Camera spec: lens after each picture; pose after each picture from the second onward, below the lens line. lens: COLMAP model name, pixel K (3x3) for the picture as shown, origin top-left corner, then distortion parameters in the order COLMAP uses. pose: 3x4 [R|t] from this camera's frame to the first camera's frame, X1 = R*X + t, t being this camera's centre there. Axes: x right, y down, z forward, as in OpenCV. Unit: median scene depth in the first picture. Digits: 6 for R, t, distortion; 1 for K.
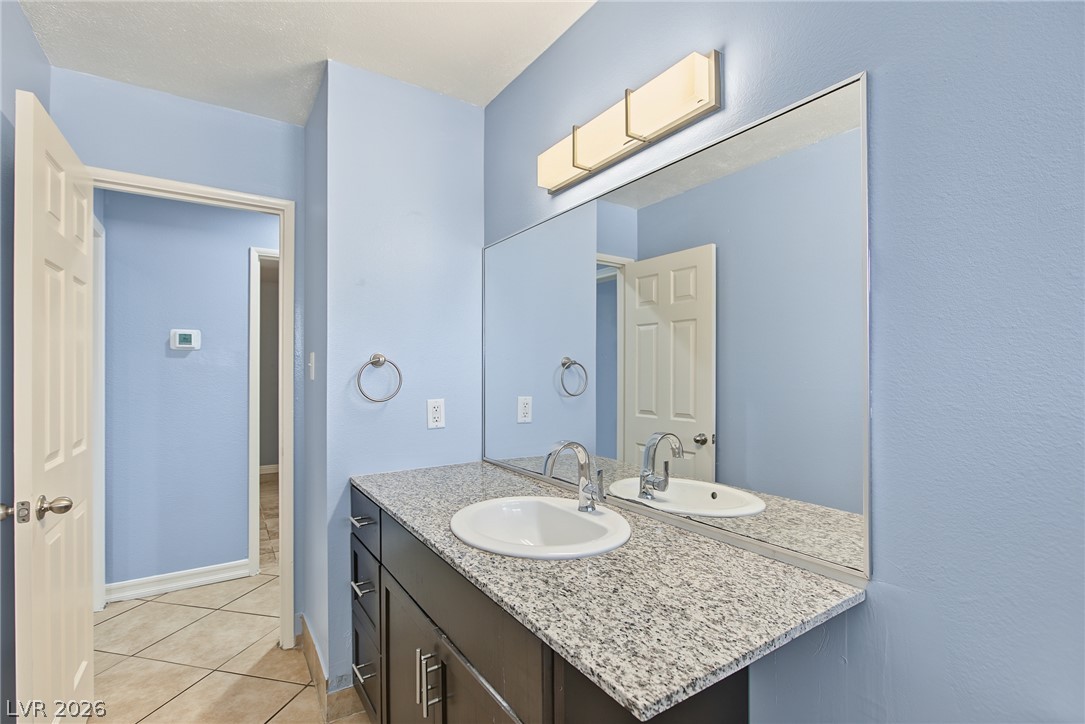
lens RADIAL K [[501.7, 0, 544.5], [0, 501.7, 369.5], [0, 0, 1]] dist [-0.016417, 0.003427]
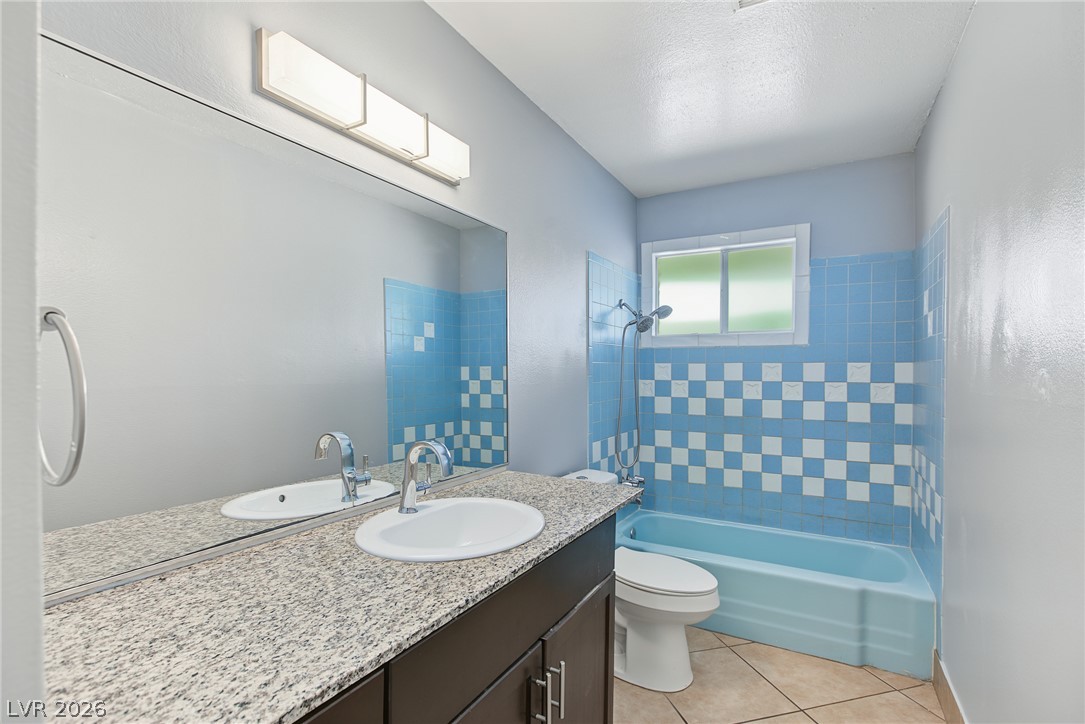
lens RADIAL K [[501.7, 0, 542.8], [0, 501.7, 368.6], [0, 0, 1]] dist [-0.016417, 0.003427]
pose [[-0.462163, 0.000755, 0.886794, -1.190968], [-0.014248, 0.999864, -0.008277, 0.008947], [-0.886680, -0.016460, -0.462090, 1.620929]]
